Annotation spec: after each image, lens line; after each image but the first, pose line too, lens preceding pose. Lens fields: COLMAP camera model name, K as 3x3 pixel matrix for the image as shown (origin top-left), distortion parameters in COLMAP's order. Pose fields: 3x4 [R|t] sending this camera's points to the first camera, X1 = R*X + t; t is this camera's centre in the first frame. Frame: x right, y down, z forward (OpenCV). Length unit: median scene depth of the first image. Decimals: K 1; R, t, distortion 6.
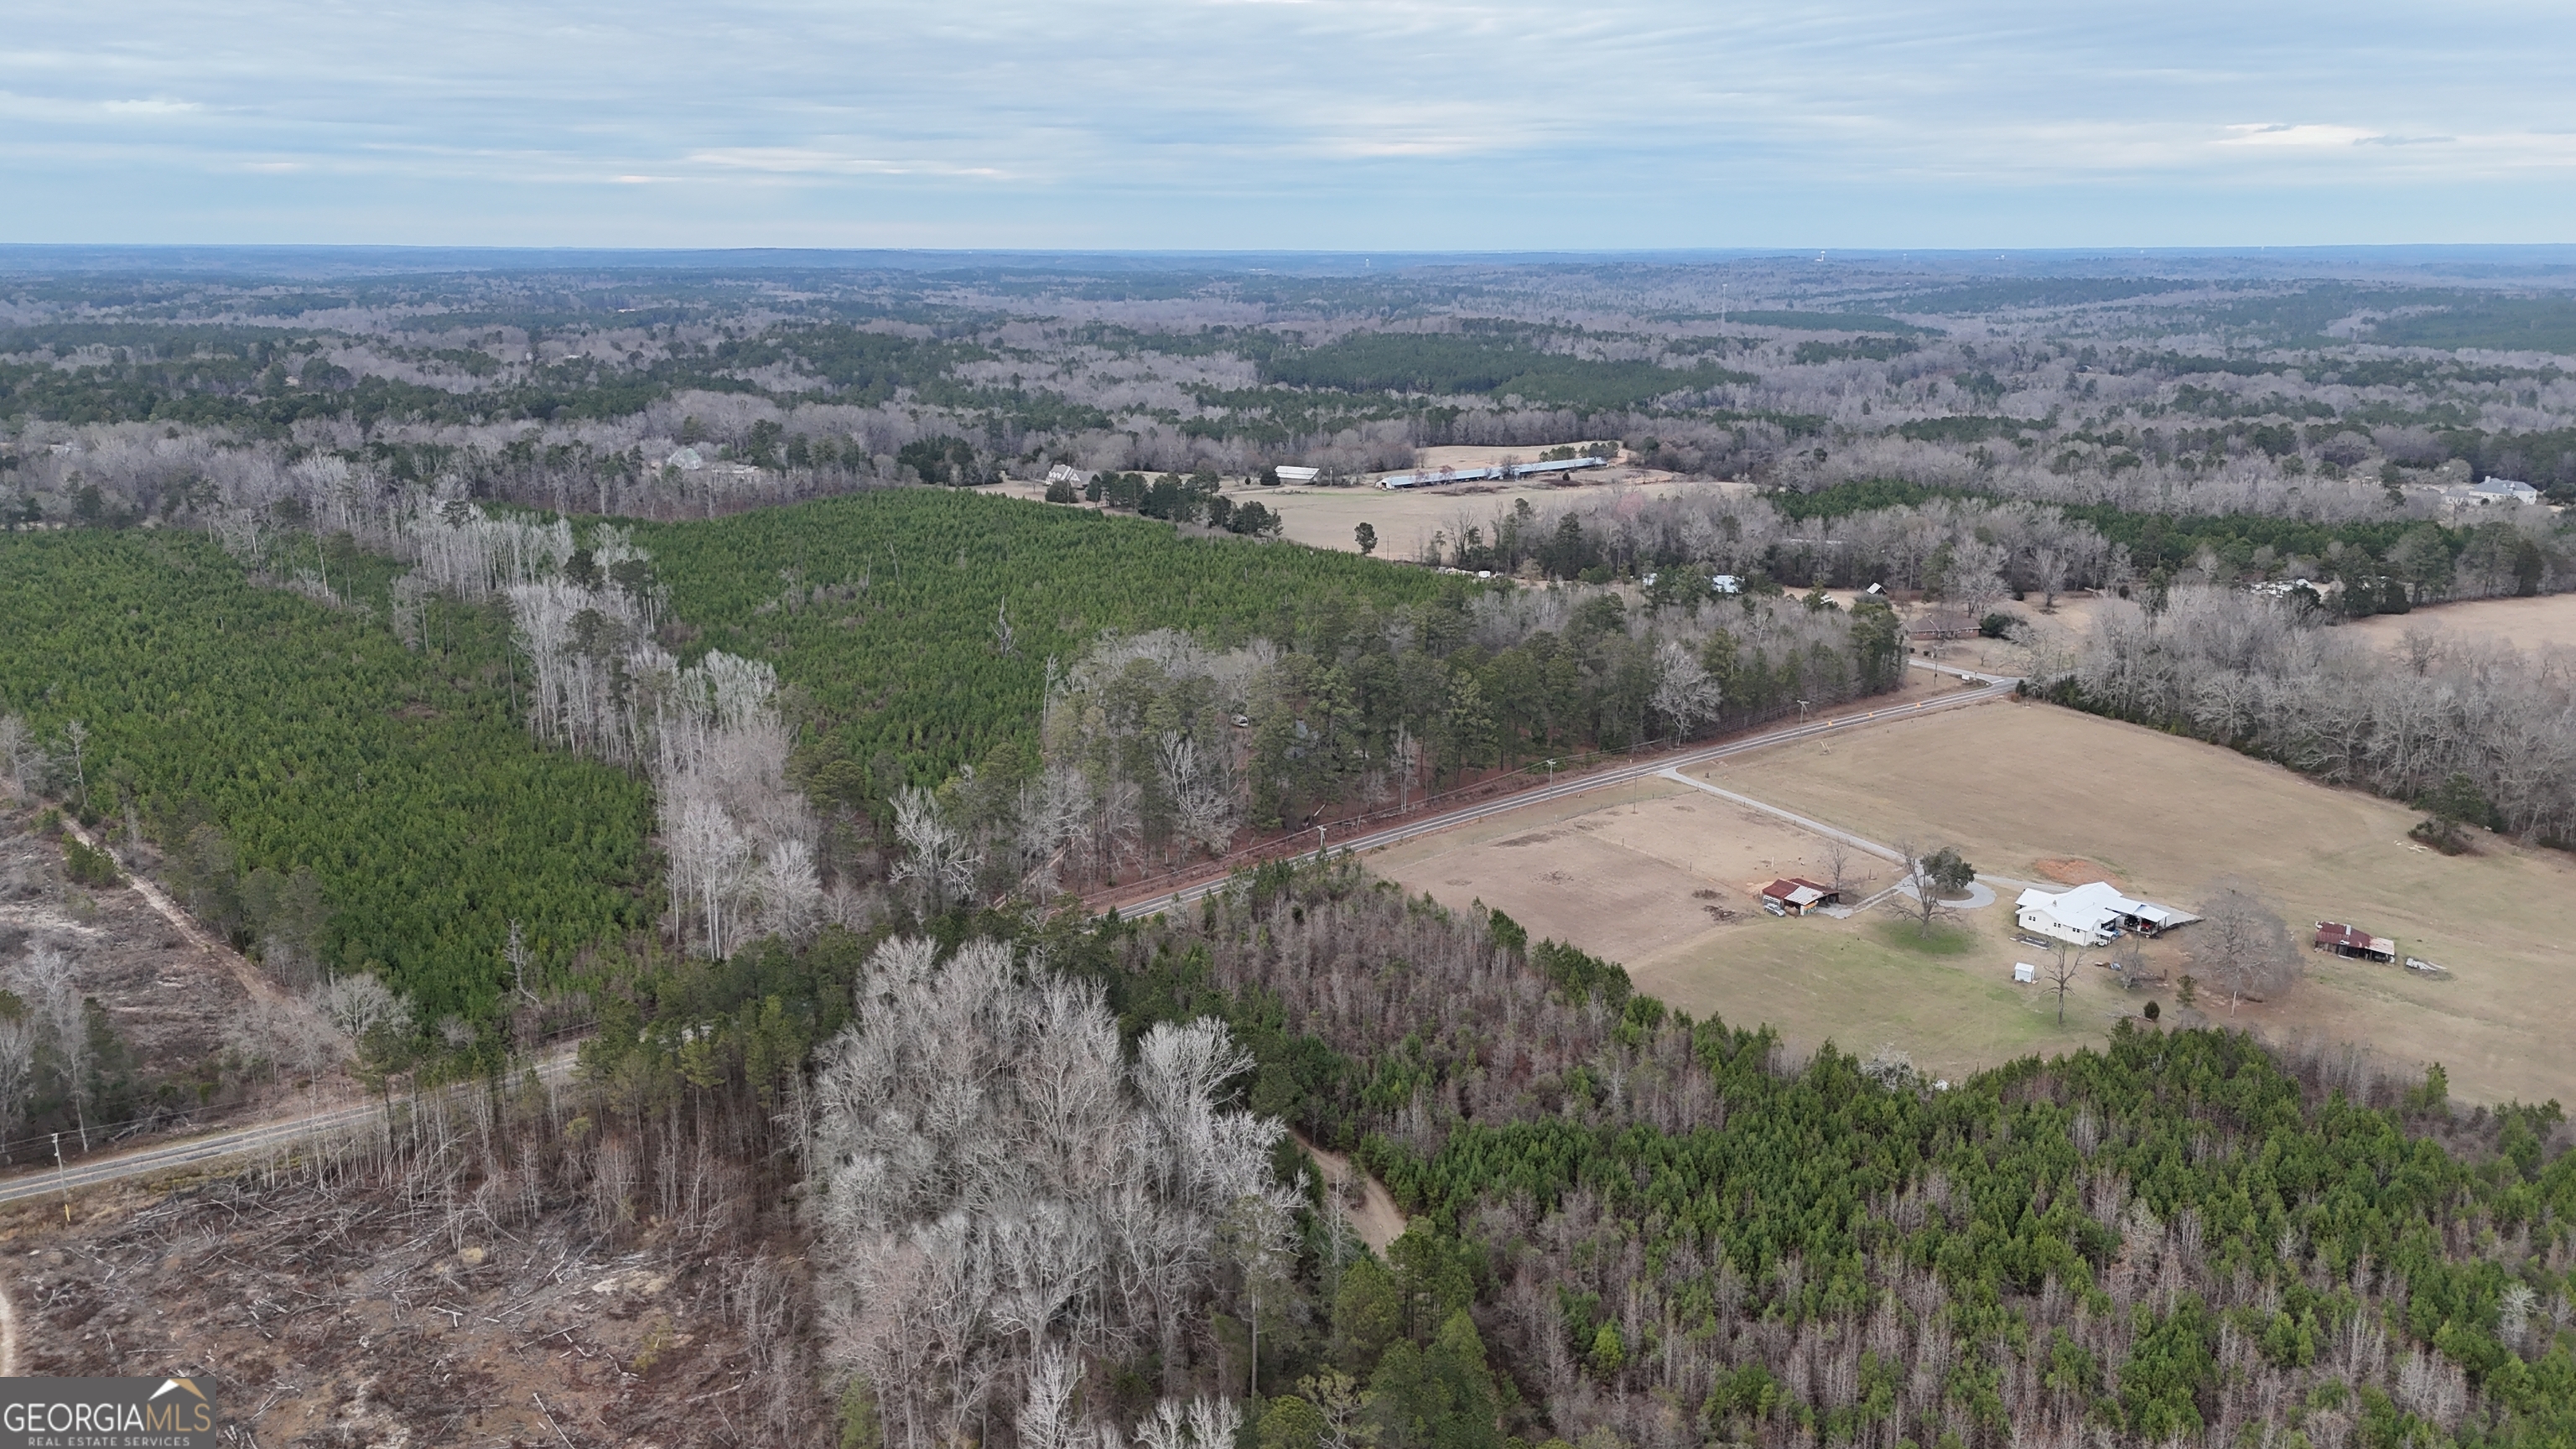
lens RADIAL K [[1894.7, 0, 1294.2], [0, 1894.7, 709.5], [0, 0, 1]] dist [0.069657, -0.063325]
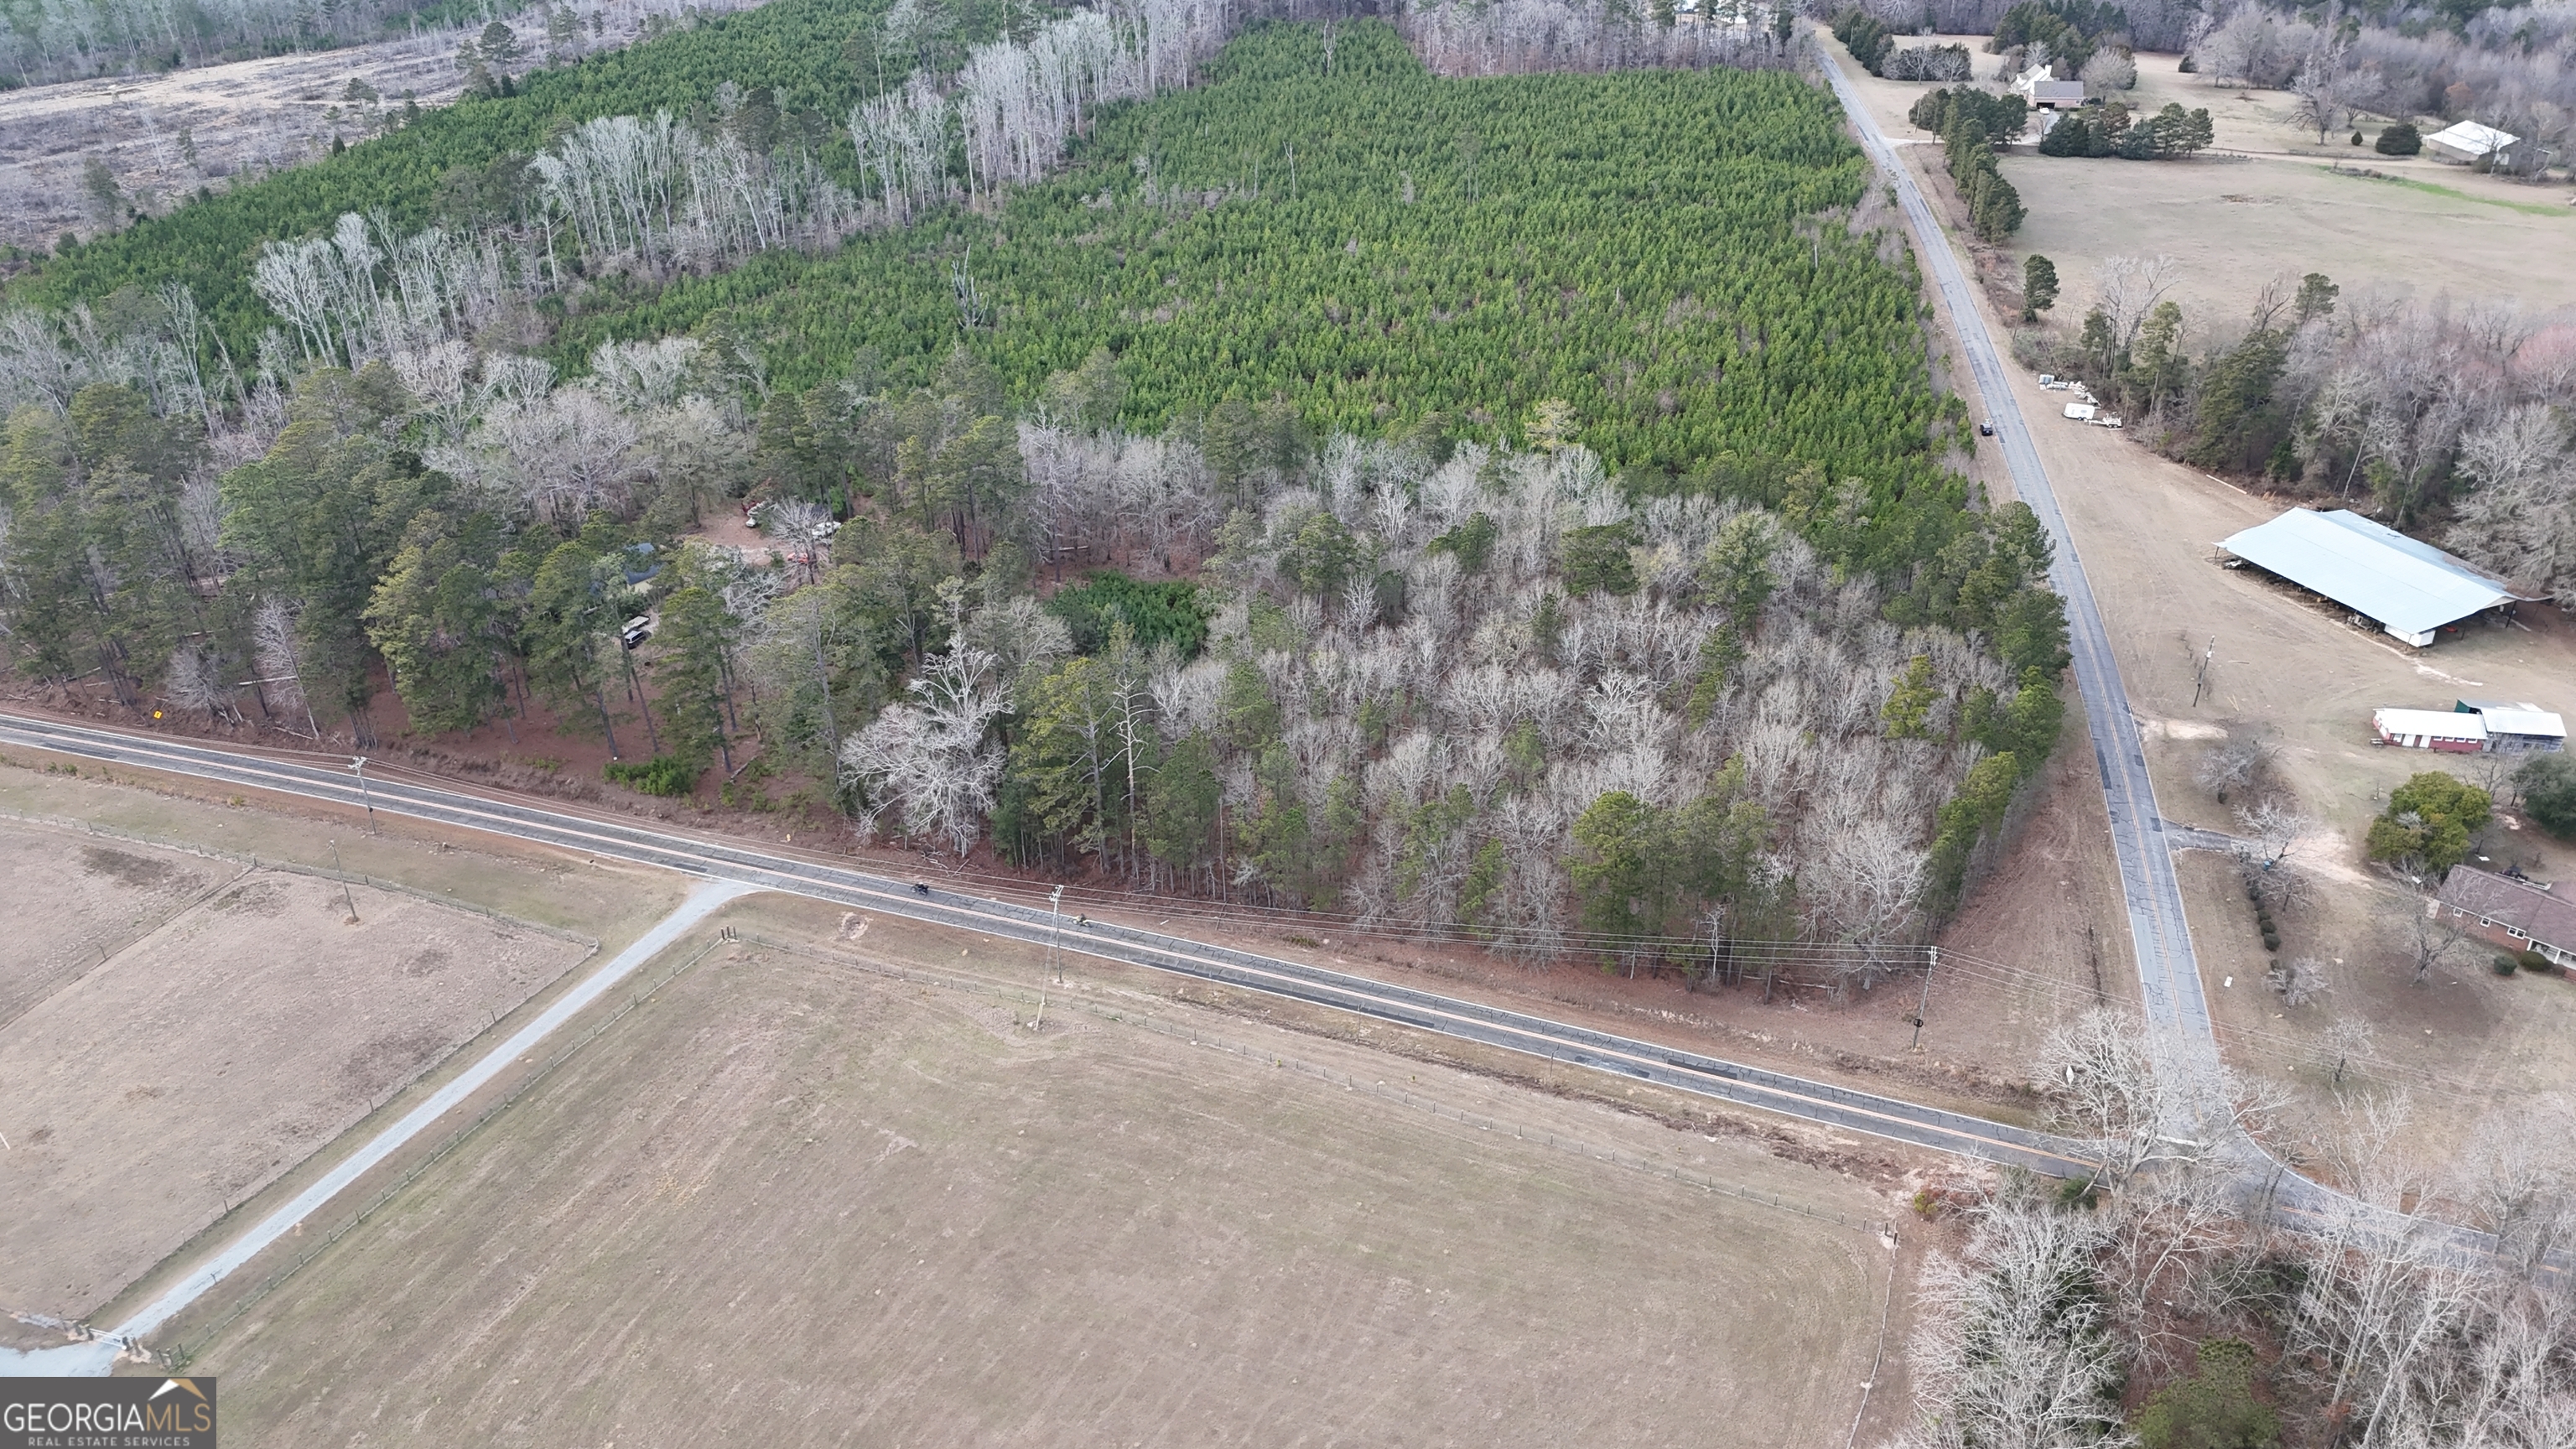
lens RADIAL K [[1894.7, 0, 1292.2], [0, 1894.7, 725.1], [0, 0, 1]] dist [0.069657, -0.063325]
pose [[0.527392, 0.398486, -0.750378, 0.348851], [-0.195841, 0.916423, 0.349019, -0.113951], [0.826743, -0.037115, 0.561354, 0.478178]]
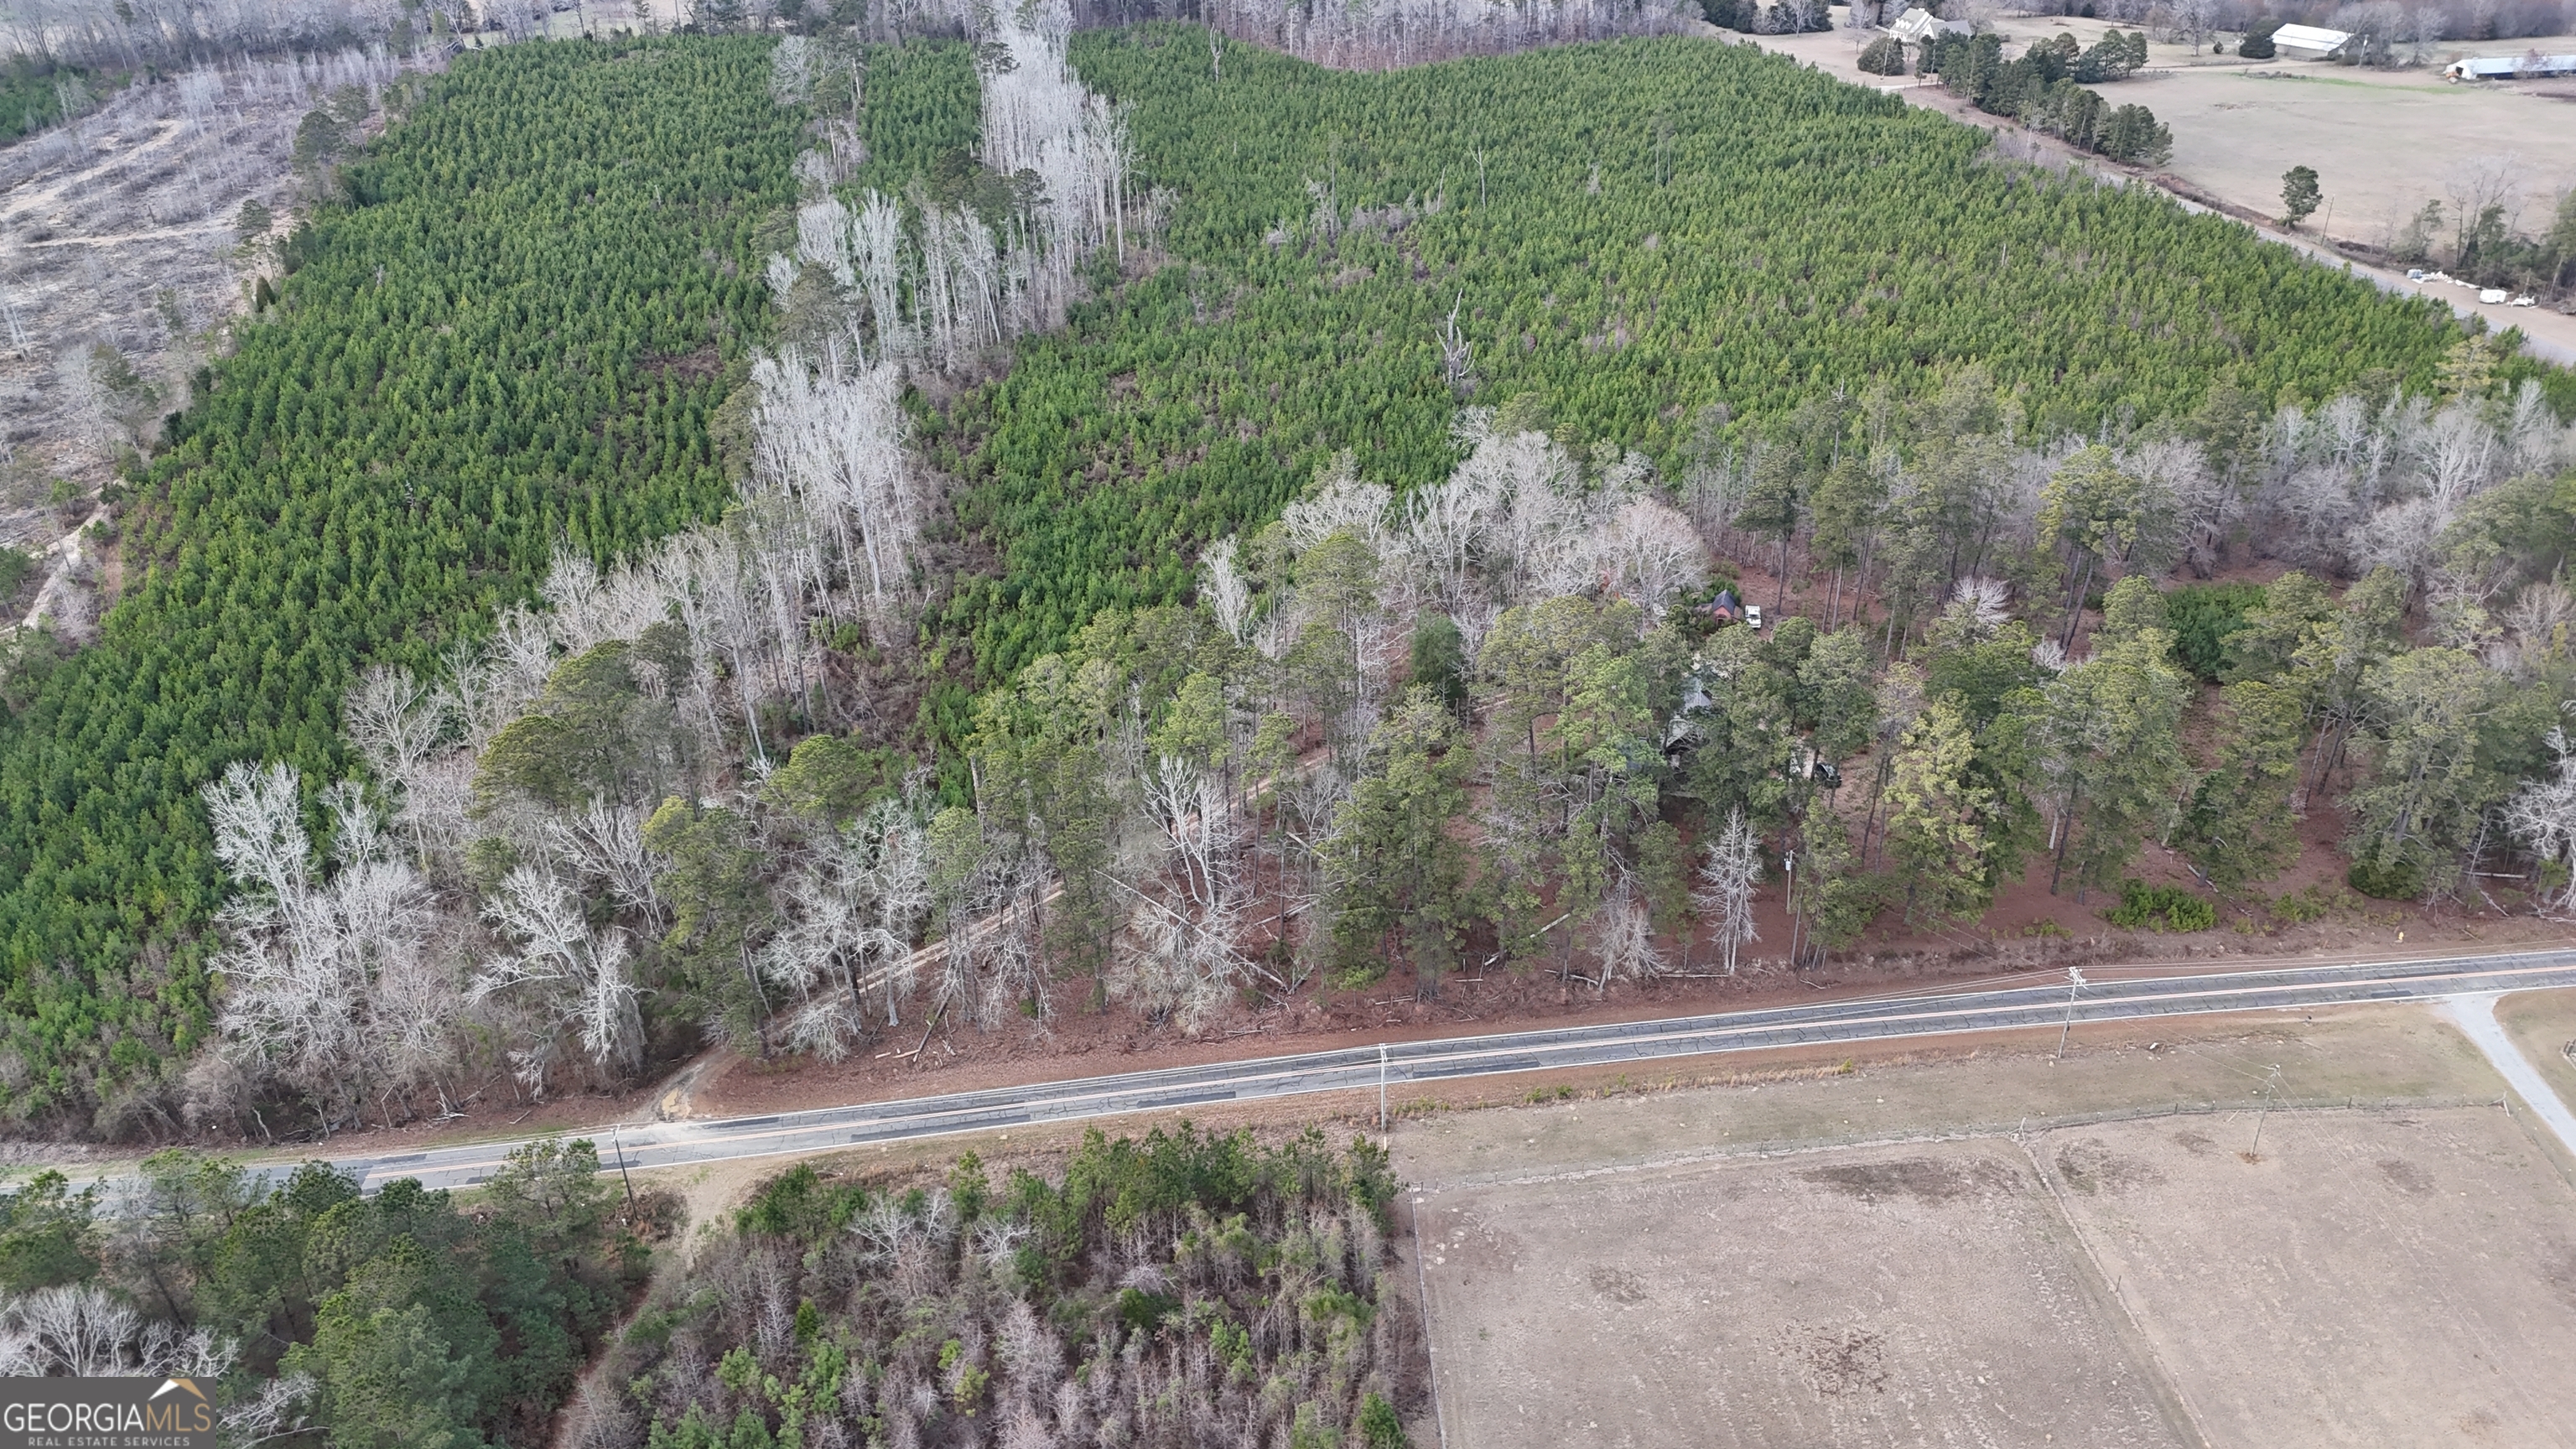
lens RADIAL K [[1894.7, 0, 1276.6], [0, 1894.7, 729.7], [0, 0, 1]] dist [0.069657, -0.063325]
pose [[0.837813, 0.246102, -0.487343, 0.094392], [-0.107077, 0.949373, 0.295340, -0.069301], [0.535353, -0.195257, 0.821749, 0.291451]]
